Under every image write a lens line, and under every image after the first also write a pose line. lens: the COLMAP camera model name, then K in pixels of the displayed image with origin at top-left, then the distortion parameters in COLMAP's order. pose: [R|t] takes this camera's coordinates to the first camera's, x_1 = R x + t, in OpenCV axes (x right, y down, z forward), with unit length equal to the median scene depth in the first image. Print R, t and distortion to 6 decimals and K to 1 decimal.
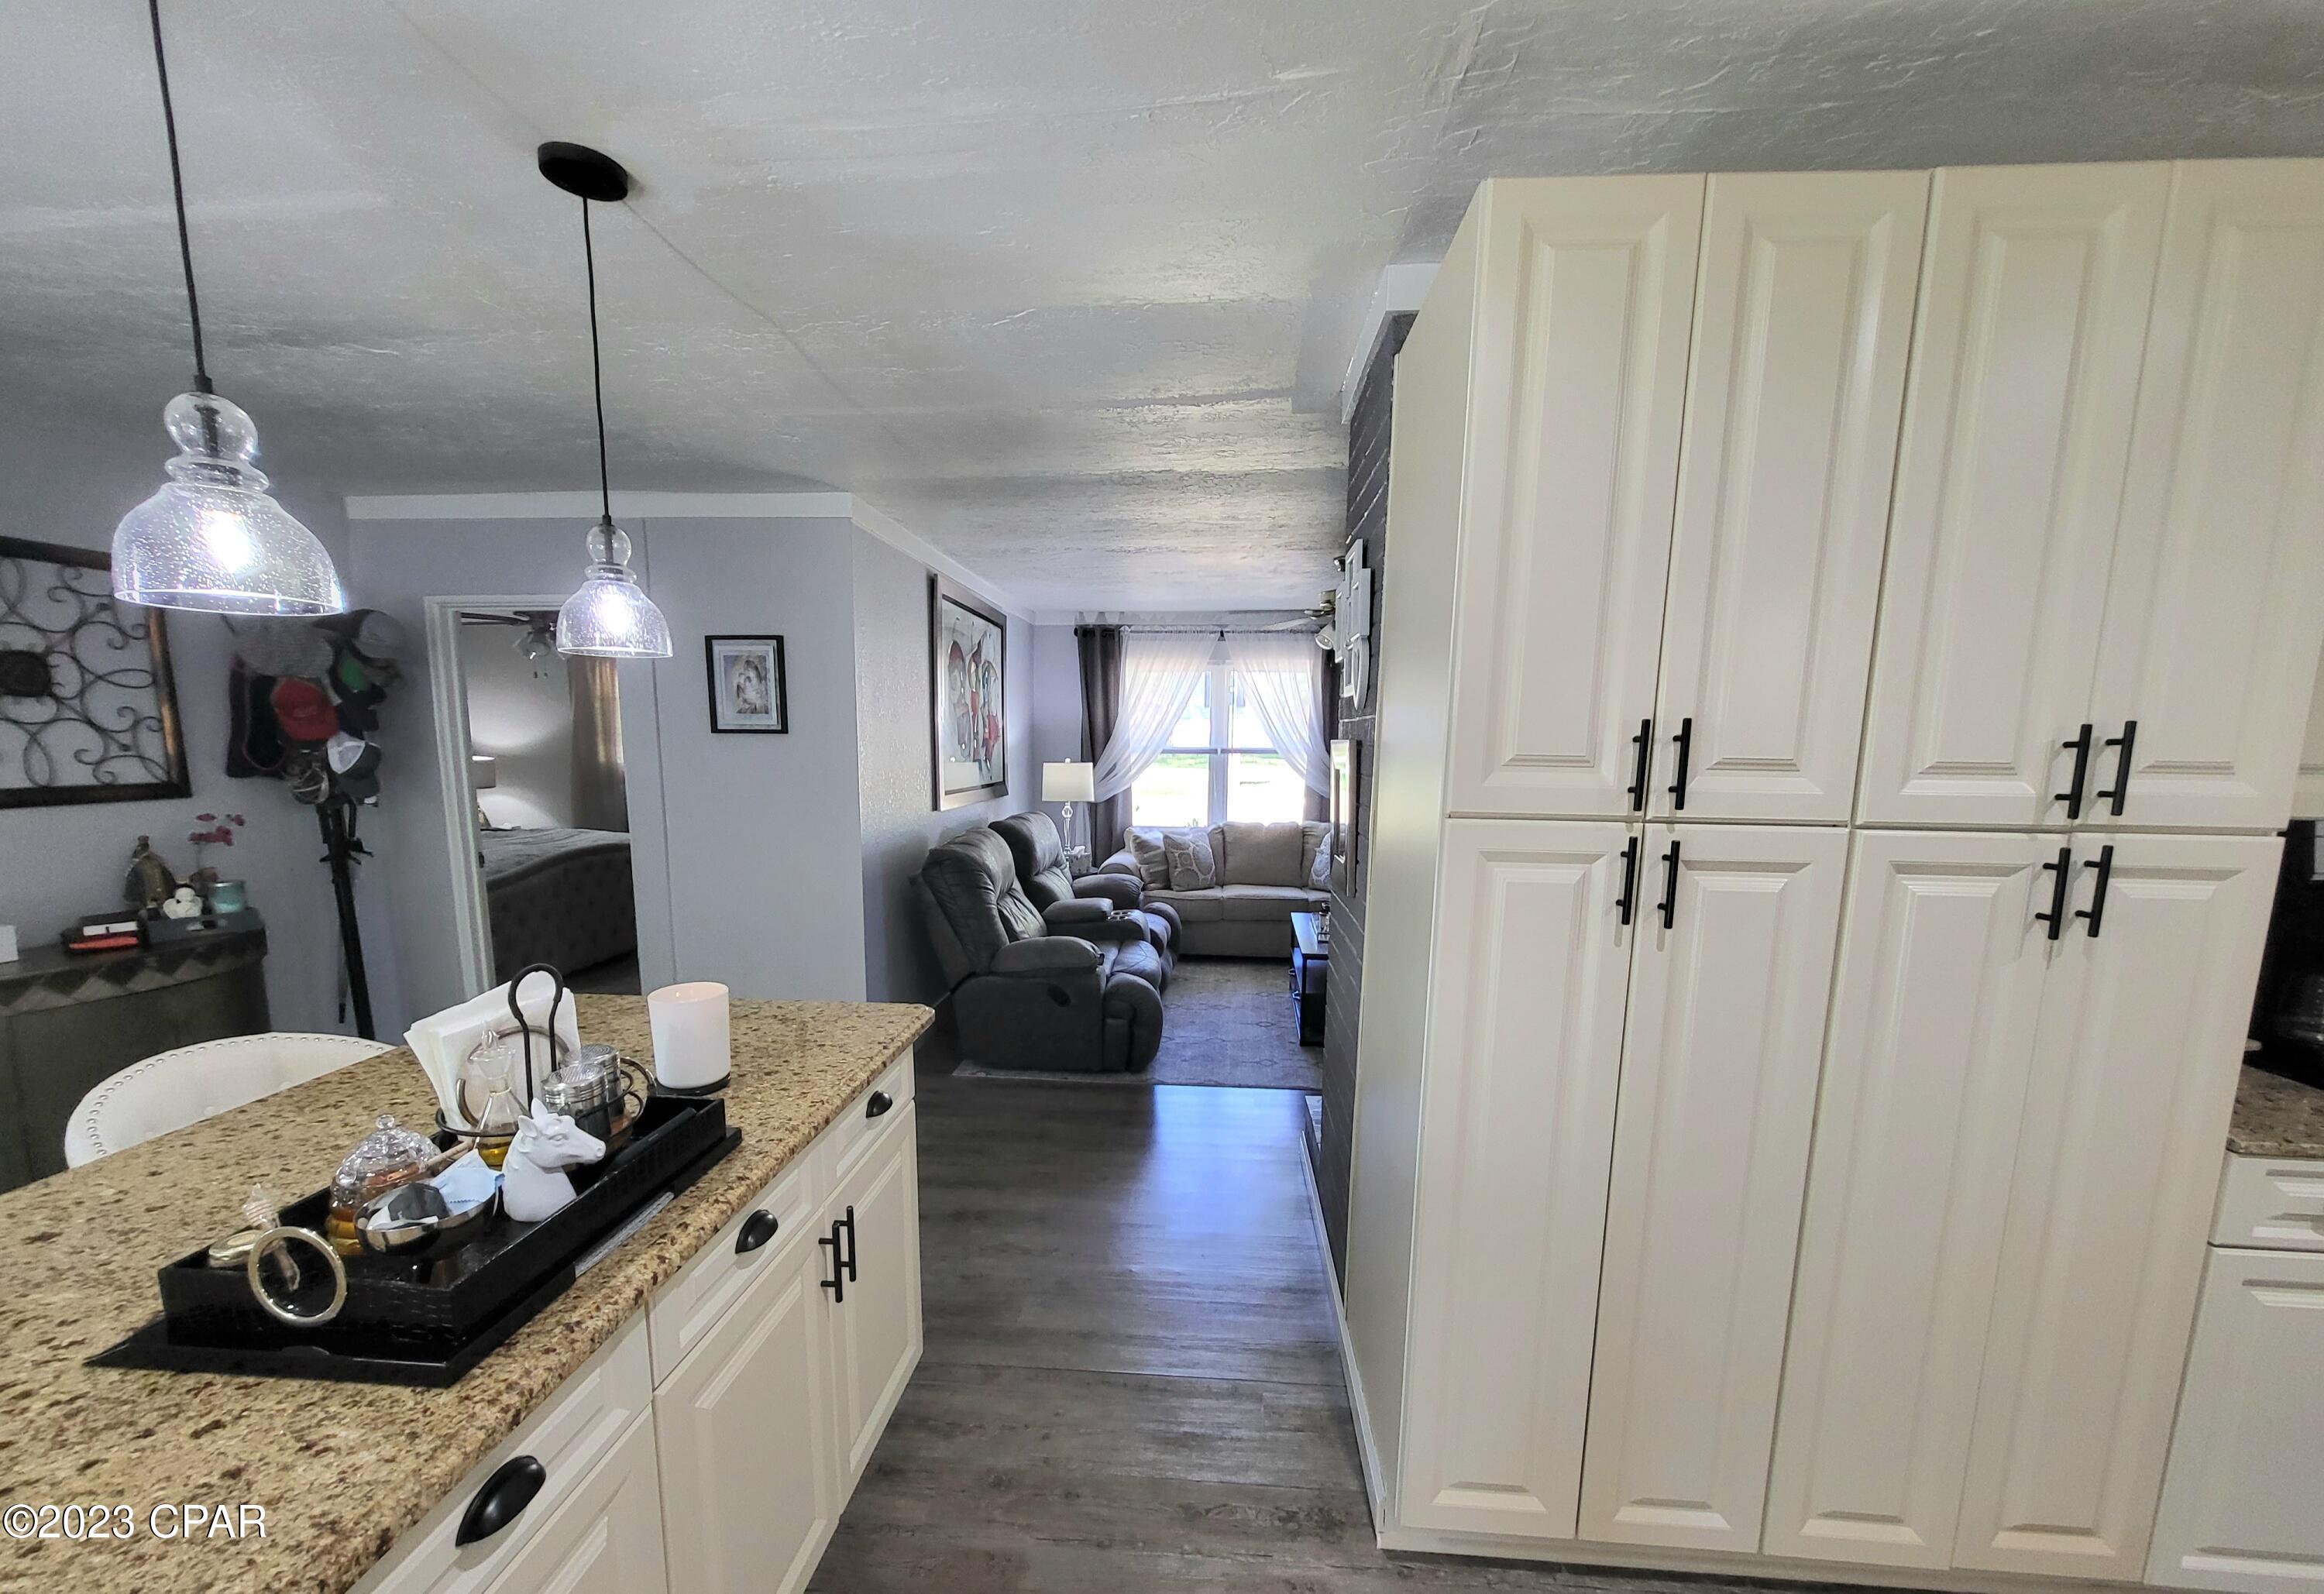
lens RADIAL K [[953.3, 0, 1139.6], [0, 953.3, 891.1], [0, 0, 1]] dist [0.015717, 0.000194]
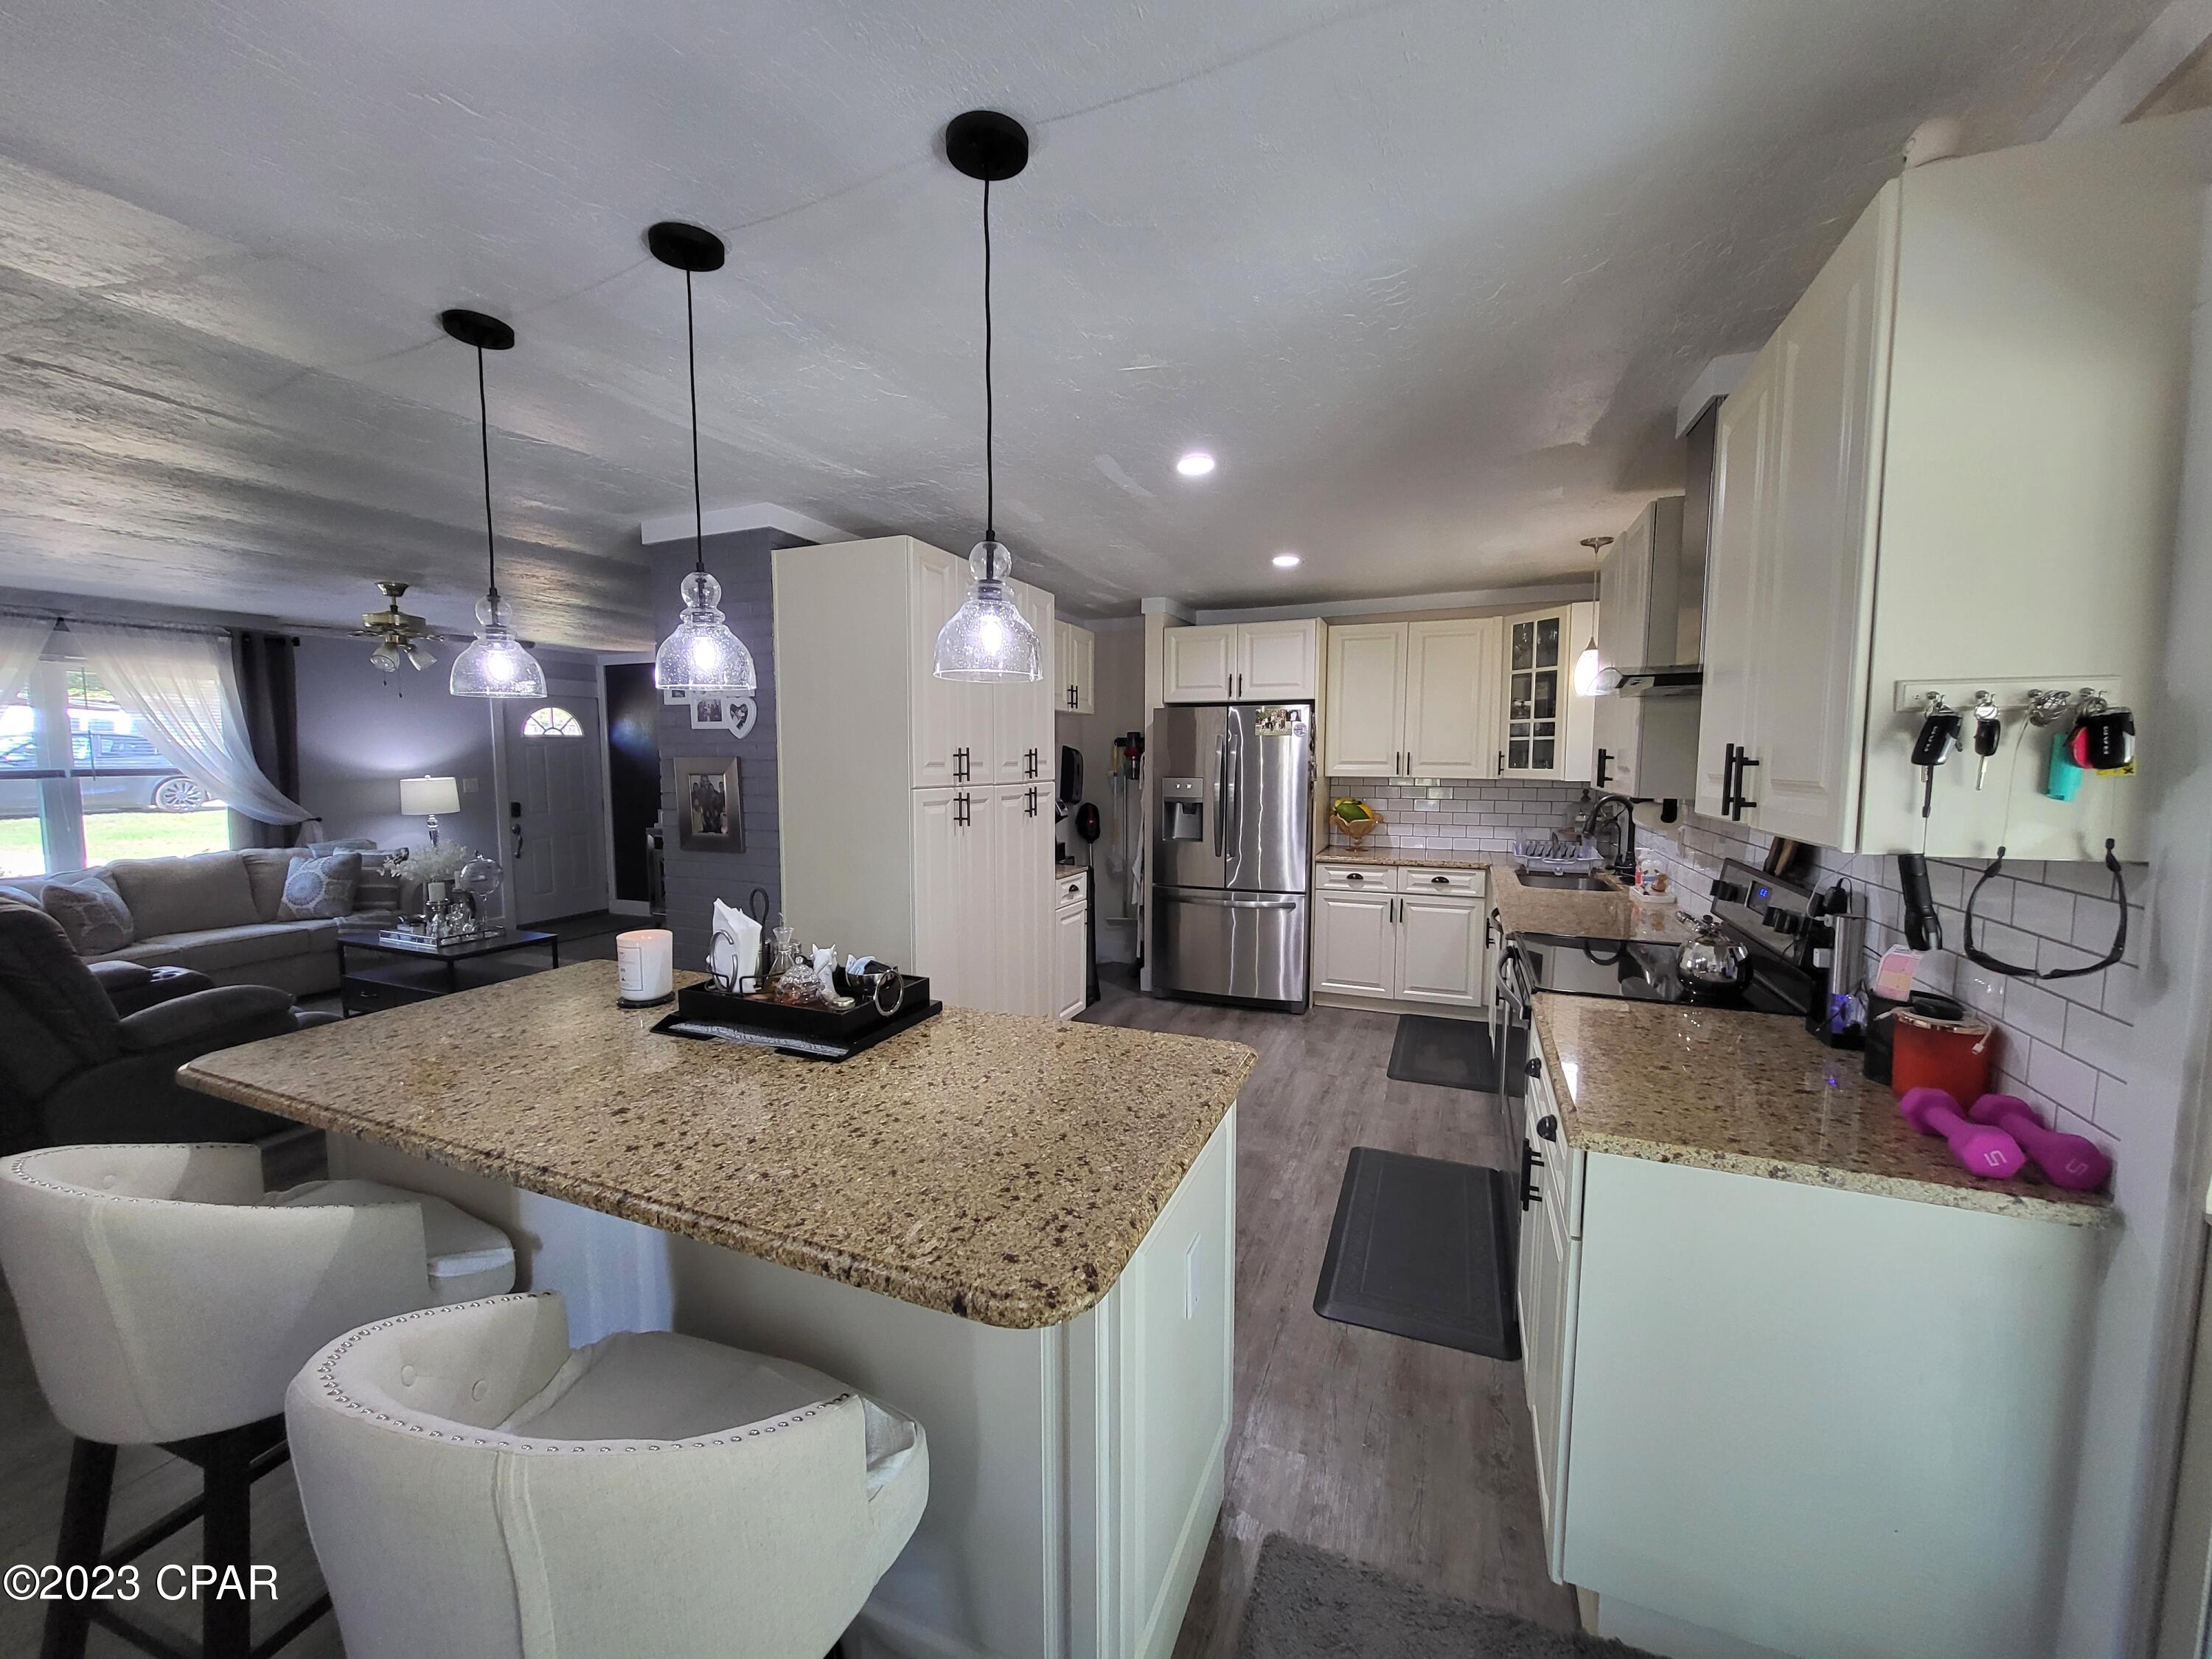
lens RADIAL K [[878.5, 0, 1091.7], [0, 878.5, 827.9], [0, 0, 1]] dist [-0.000633, 0.000703]
pose [[0.301978, -0.094471, 0.948623, -0.415462], [0.157951, 0.986283, 0.047940, -0.003745], [-0.940139, 0.135358, 0.312757, -0.028759]]
